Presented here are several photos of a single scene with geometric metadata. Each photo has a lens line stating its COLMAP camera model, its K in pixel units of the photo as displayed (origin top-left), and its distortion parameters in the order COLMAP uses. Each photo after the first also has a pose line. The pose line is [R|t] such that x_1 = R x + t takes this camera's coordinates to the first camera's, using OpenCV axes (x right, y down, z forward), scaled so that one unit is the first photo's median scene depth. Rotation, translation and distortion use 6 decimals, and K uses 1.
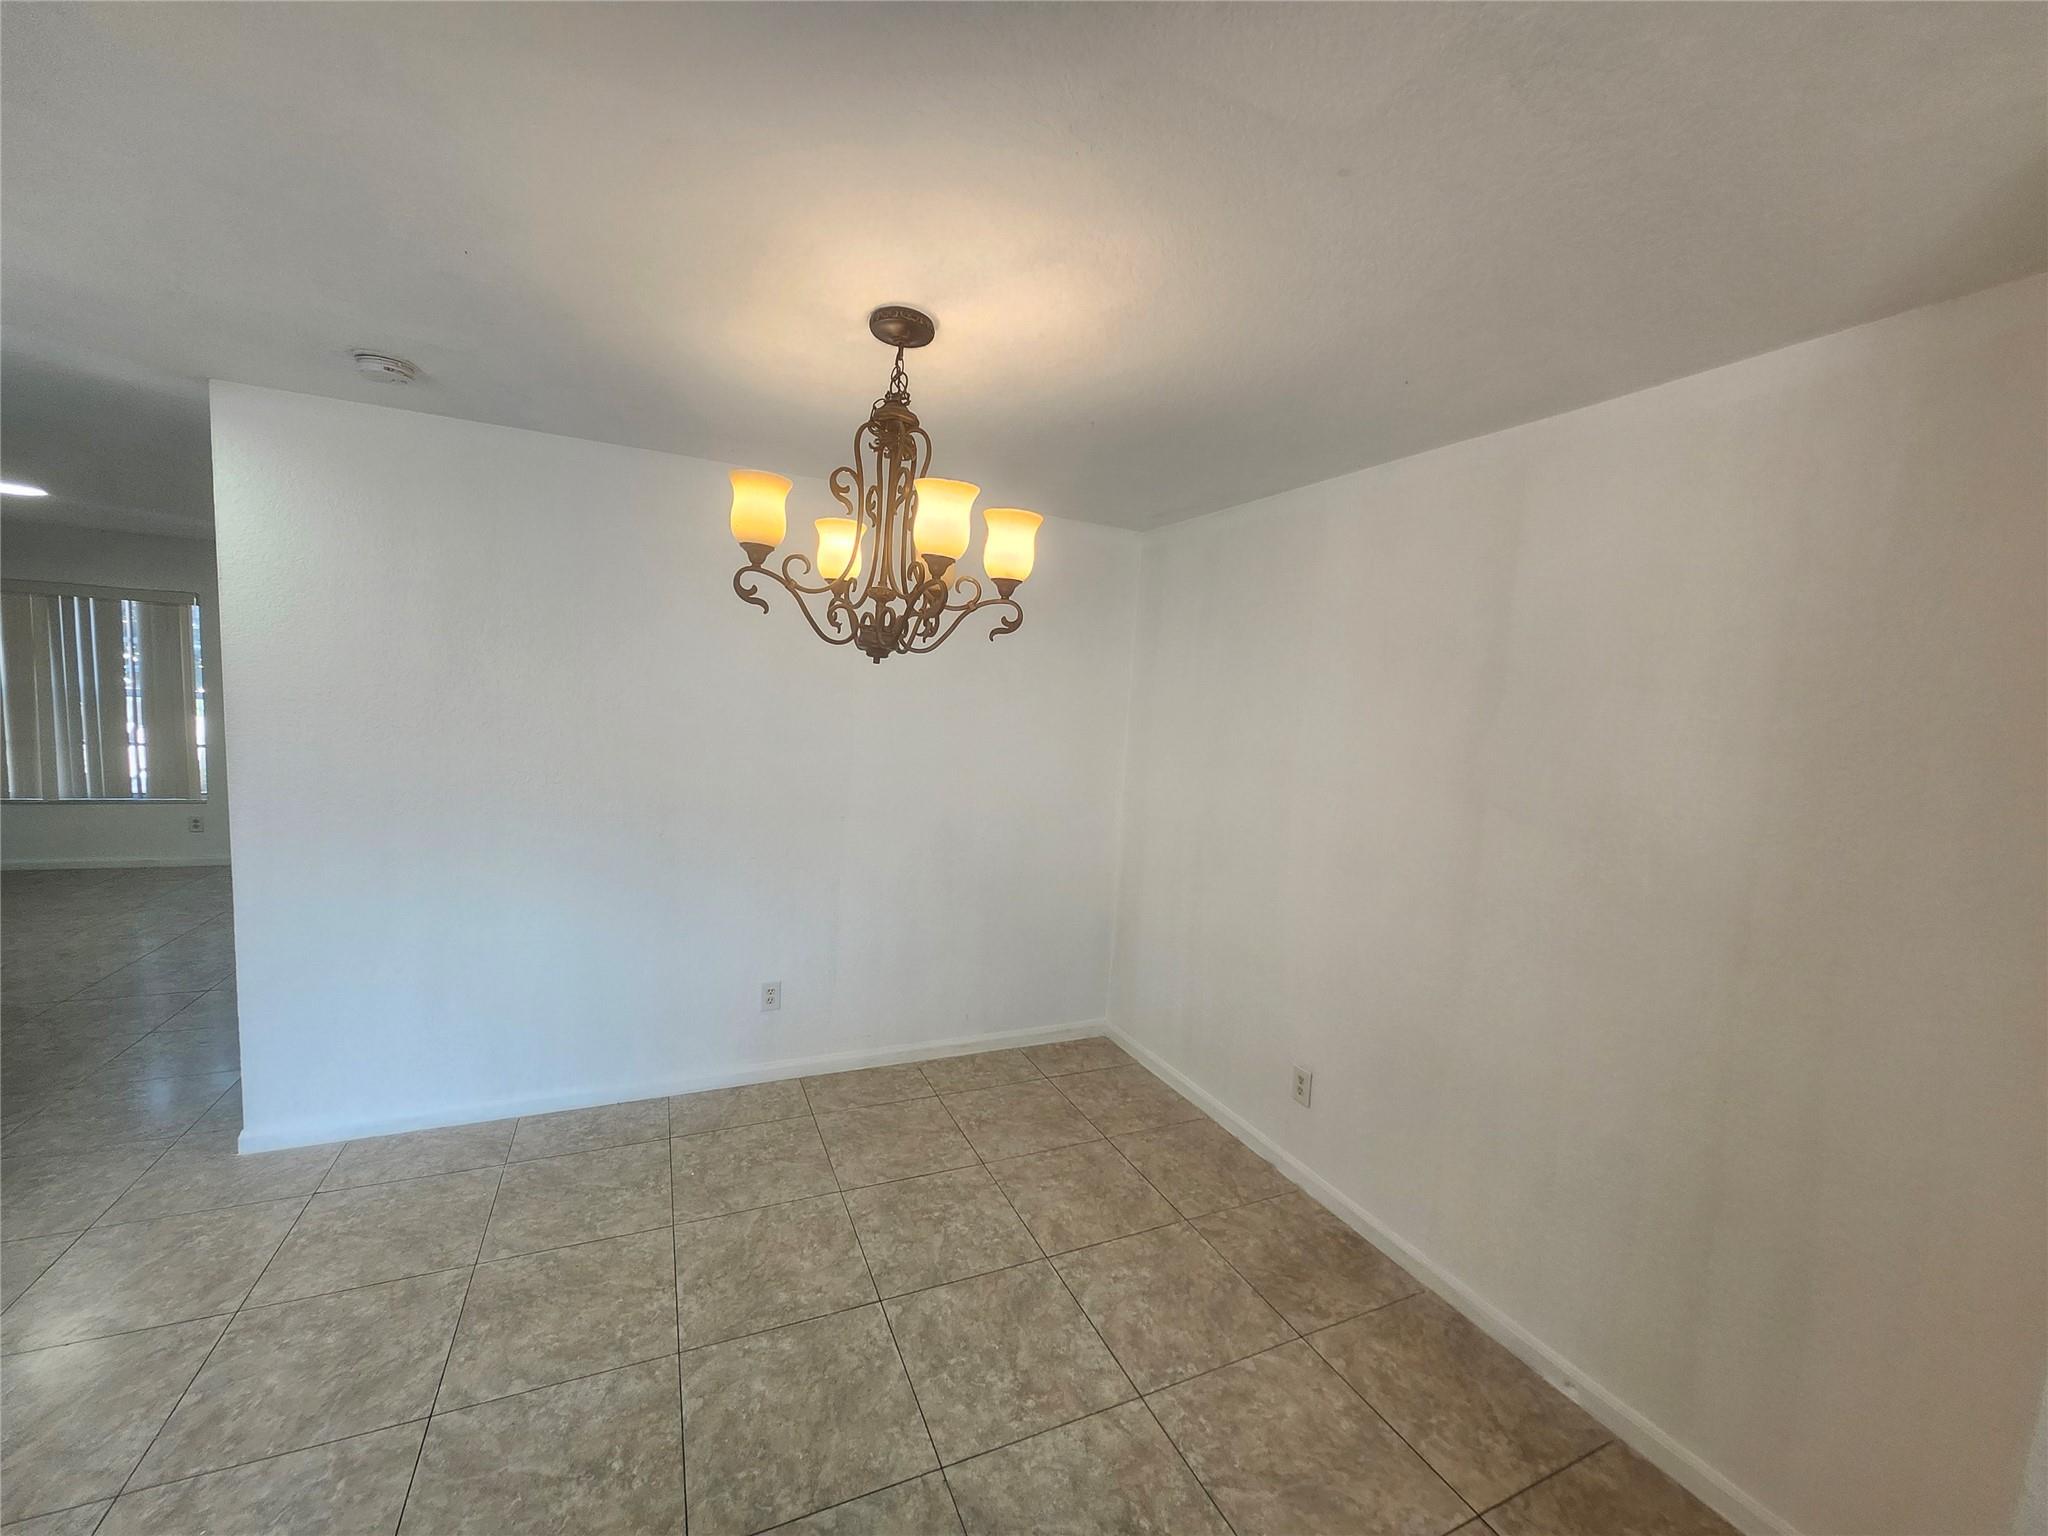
lens RADIAL K [[821.9, 0, 1024.0], [0, 821.9, 768.0], [0, 0, 1]] dist [-0.000708, 0.000017]
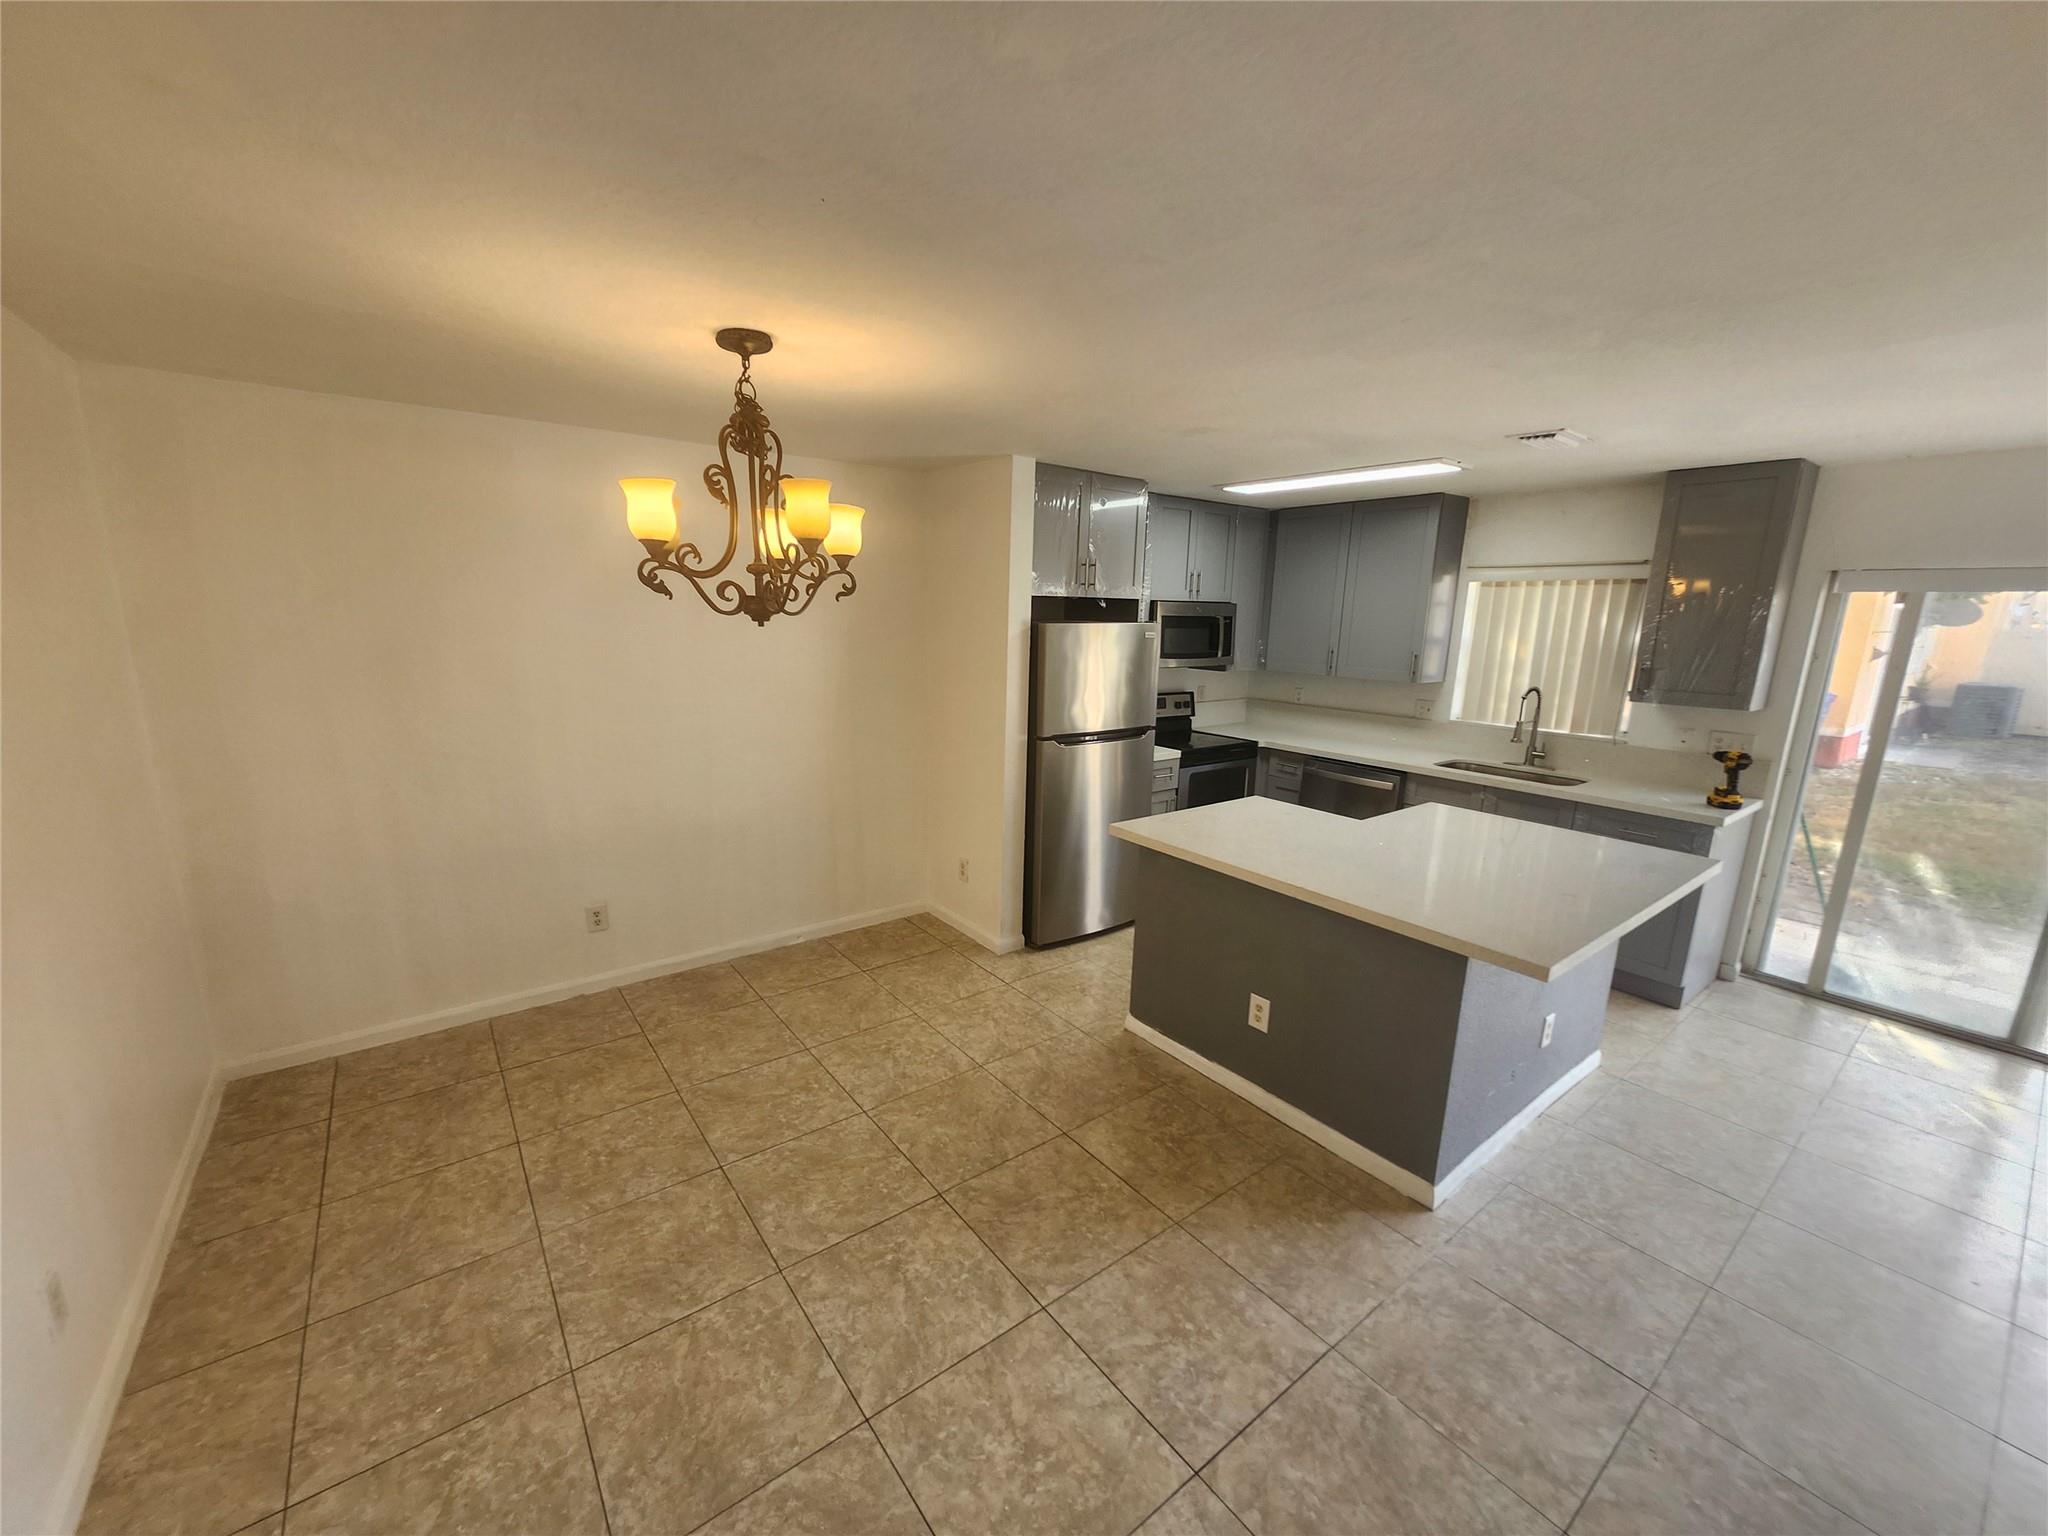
lens RADIAL K [[802.4, 0, 998.5], [0, 802.4, 783.6], [0, 0, 1]] dist [-0.000258, -0.000126]
pose [[-0.207844, -0.271441, 0.939745, -1.251308], [0.058156, 0.955597, 0.288882, -0.199788], [-0.976432, 0.114694, -0.182829, 0.793121]]
